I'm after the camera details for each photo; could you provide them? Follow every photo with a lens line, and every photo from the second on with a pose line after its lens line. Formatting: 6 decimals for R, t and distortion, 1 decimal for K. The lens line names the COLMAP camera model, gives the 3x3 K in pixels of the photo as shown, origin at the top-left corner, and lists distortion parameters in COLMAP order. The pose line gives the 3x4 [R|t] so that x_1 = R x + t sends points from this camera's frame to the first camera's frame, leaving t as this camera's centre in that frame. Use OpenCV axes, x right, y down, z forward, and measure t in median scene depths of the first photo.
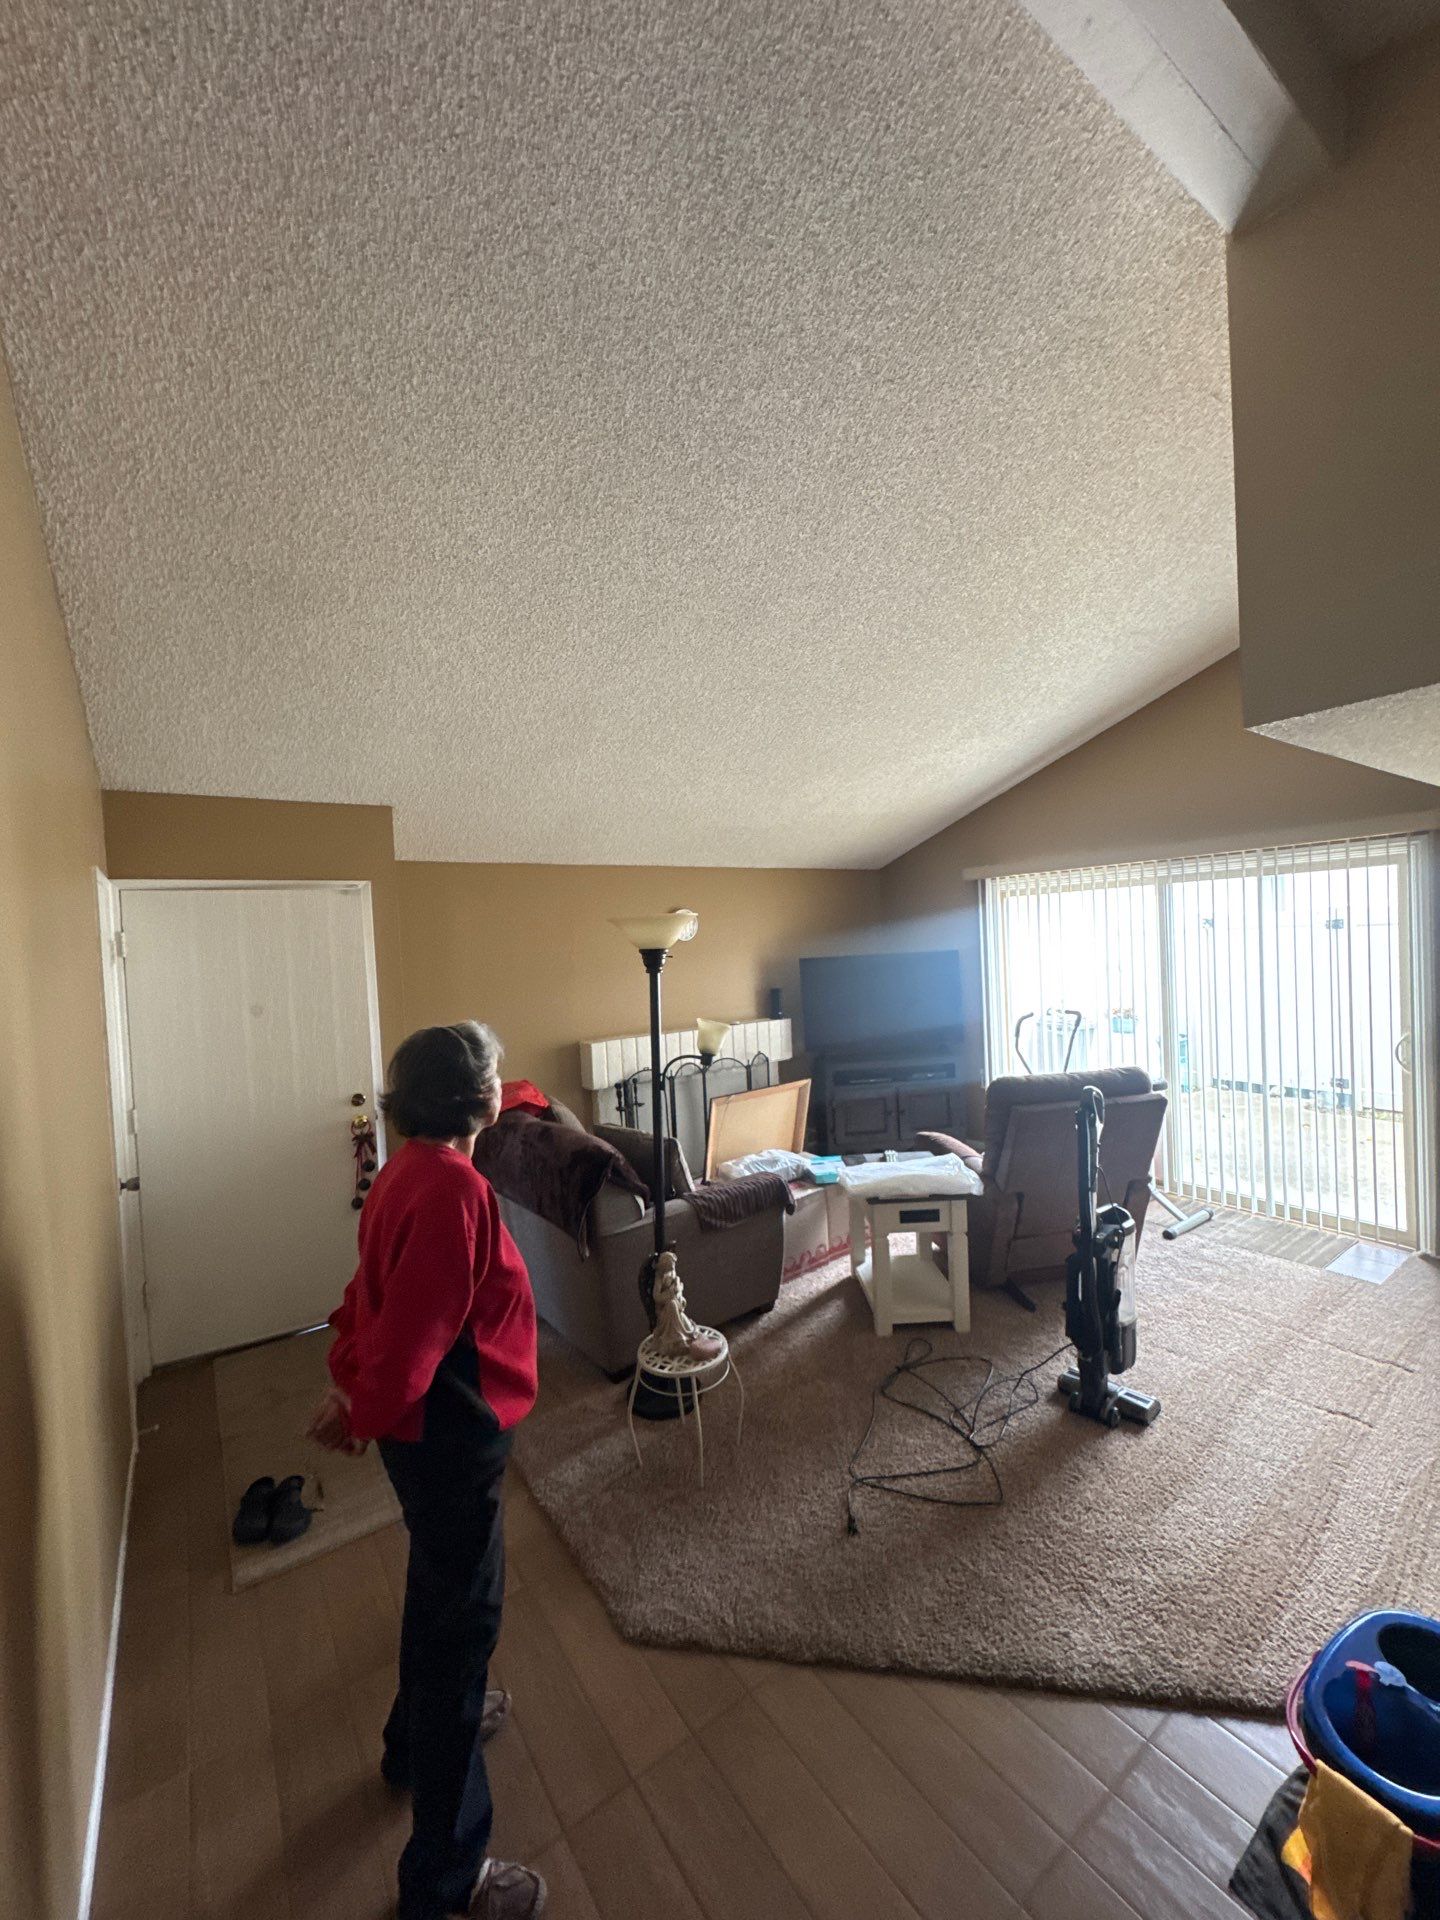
lens RADIAL K [[761.6, 0, 718.9], [0, 761.6, 956.9], [0, 0, 1]] dist [-0.000006, -0.000020]
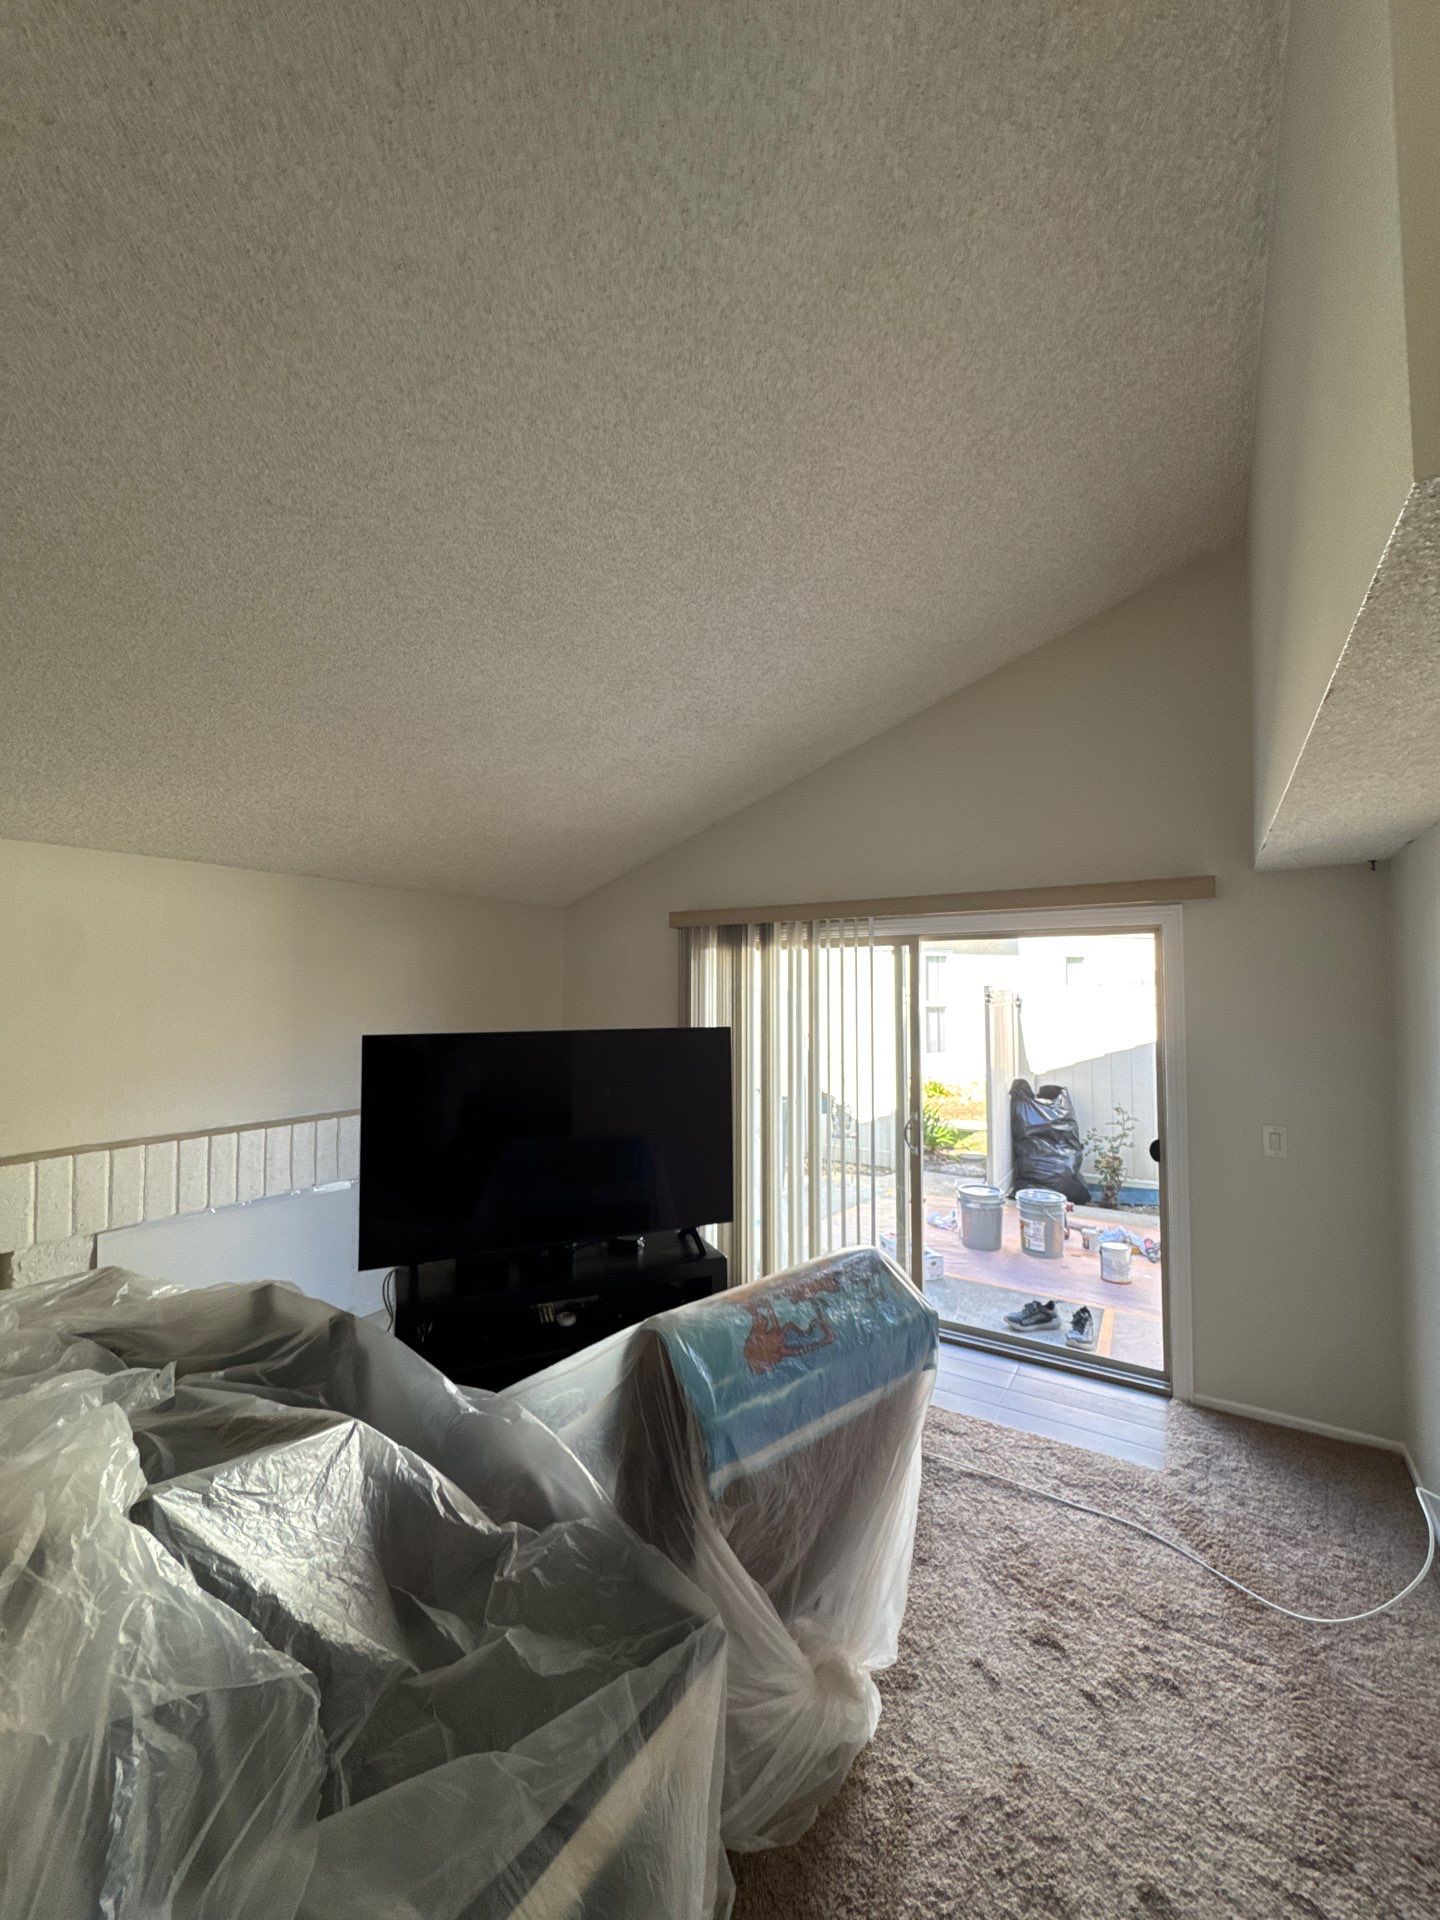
lens RADIAL K [[761.6, 0, 721.3], [0, 761.6, 964.5], [0, 0, 1]] dist [-0.000006, -0.000020]
pose [[0.922656, 0.055798, 0.381565, 0.112211], [-0.031447, 0.997068, -0.069764, -0.012842], [-0.384339, 0.052369, 0.921706, 0.380998]]
